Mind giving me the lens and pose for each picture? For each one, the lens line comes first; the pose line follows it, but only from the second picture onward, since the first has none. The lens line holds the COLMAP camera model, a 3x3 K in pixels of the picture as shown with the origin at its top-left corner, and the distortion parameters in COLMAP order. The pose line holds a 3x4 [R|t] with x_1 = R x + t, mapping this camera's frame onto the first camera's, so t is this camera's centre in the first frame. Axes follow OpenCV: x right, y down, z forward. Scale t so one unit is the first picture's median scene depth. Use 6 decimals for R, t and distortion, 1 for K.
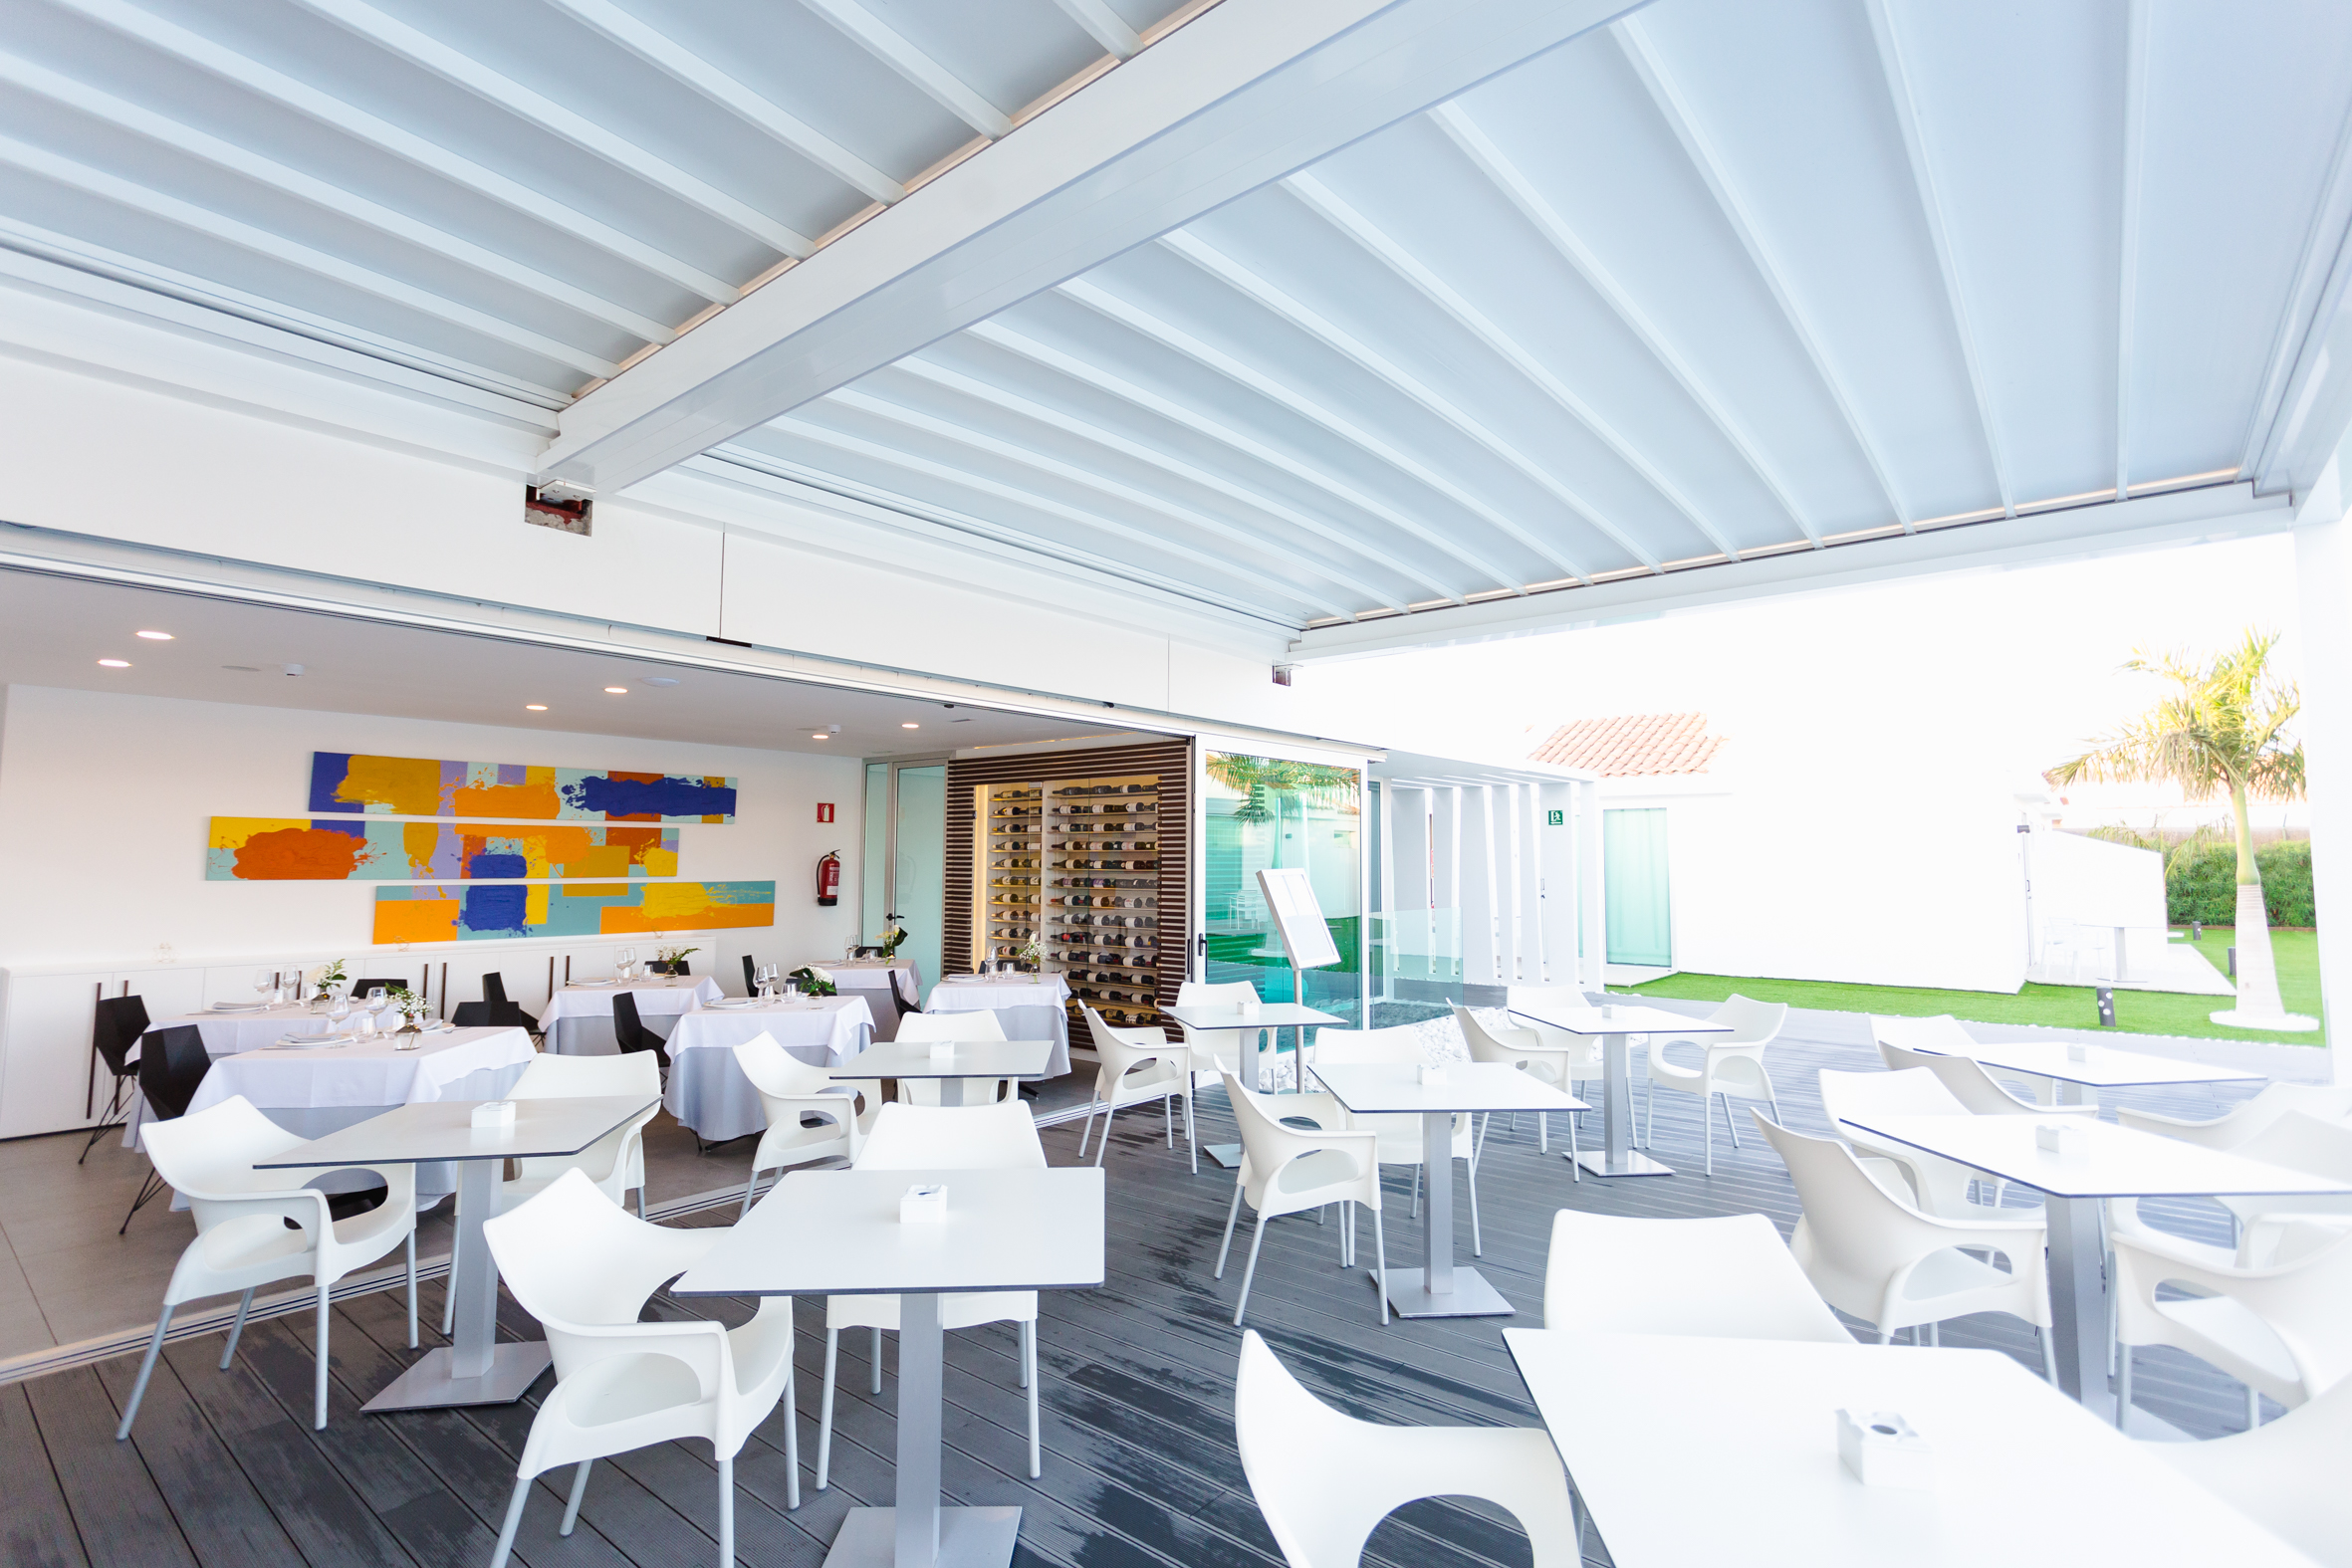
lens RADIAL K [[1106.8, 0, 1175.3], [0, 1106.8, 795.6], [0, 0, 1]] dist [-0.001784, 0.002648]
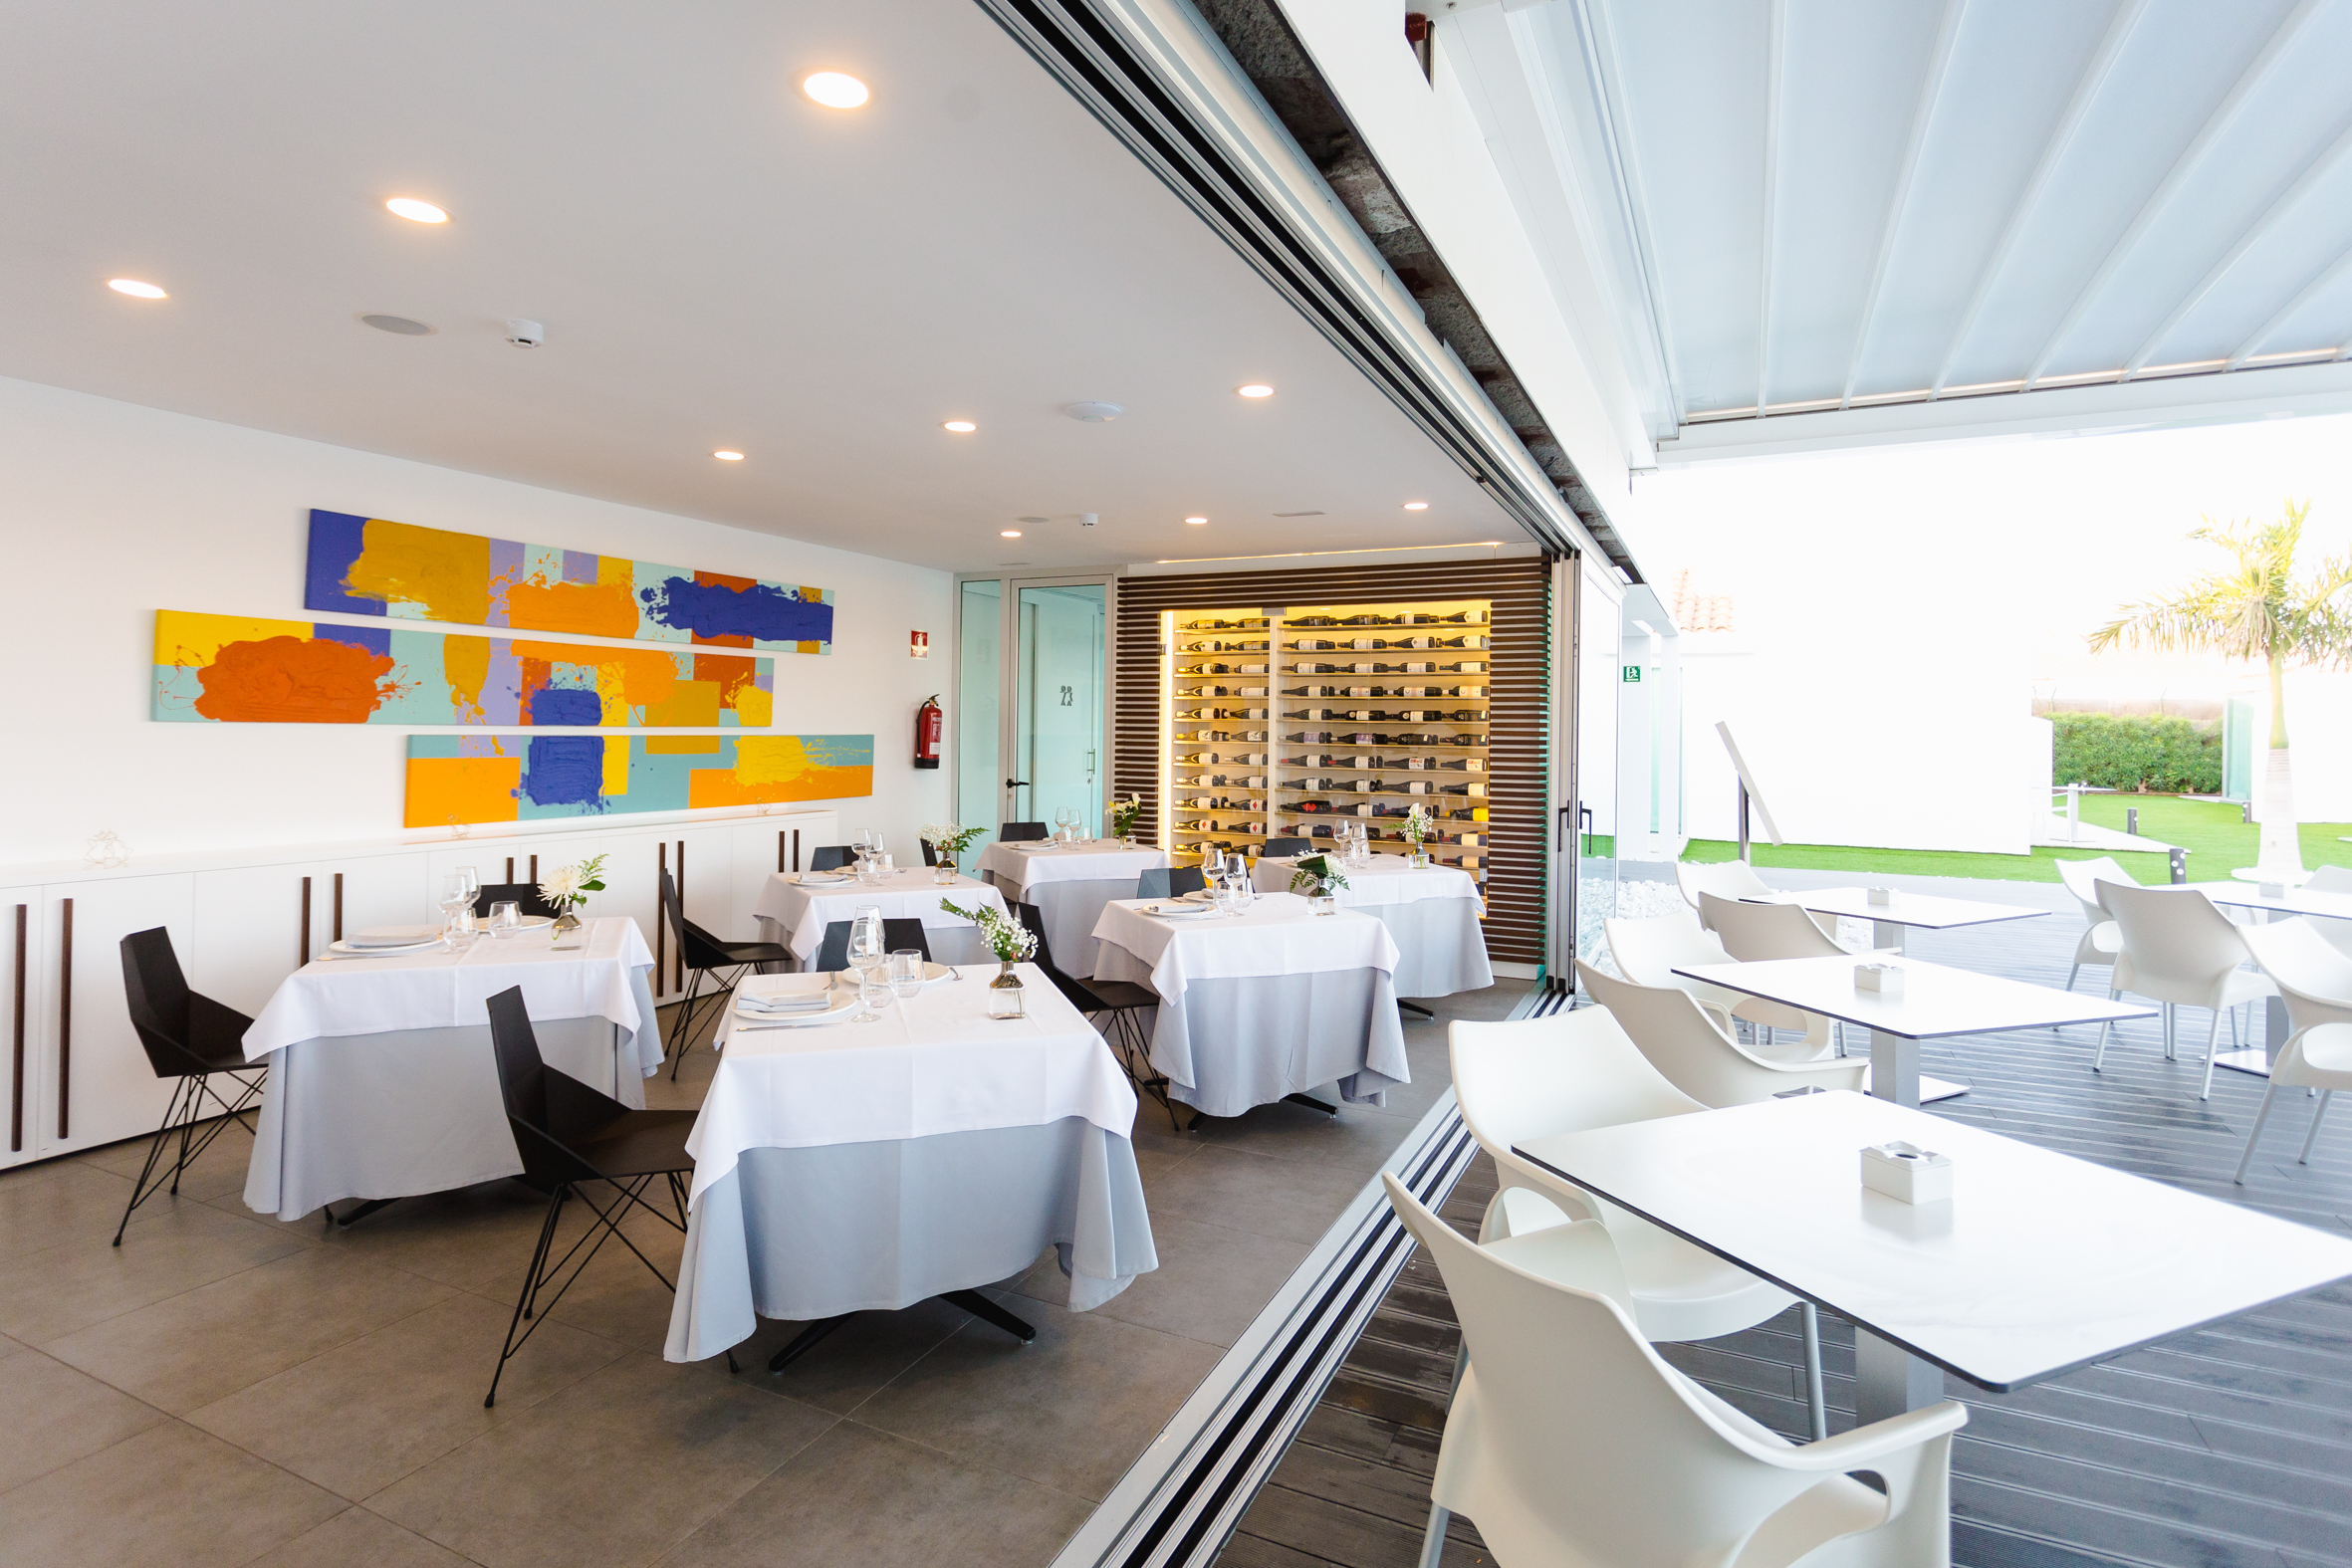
lens RADIAL K [[1181.8, 0, 1197.3], [0, 1181.8, 736.6], [0, 0, 1]] dist [-0.014459, 0.010183]
pose [[0.970371, 0.006041, 0.241544, -0.389087], [-0.022356, 0.997644, 0.064863, 0.025796], [-0.240583, -0.068341, 0.968220, 0.217398]]
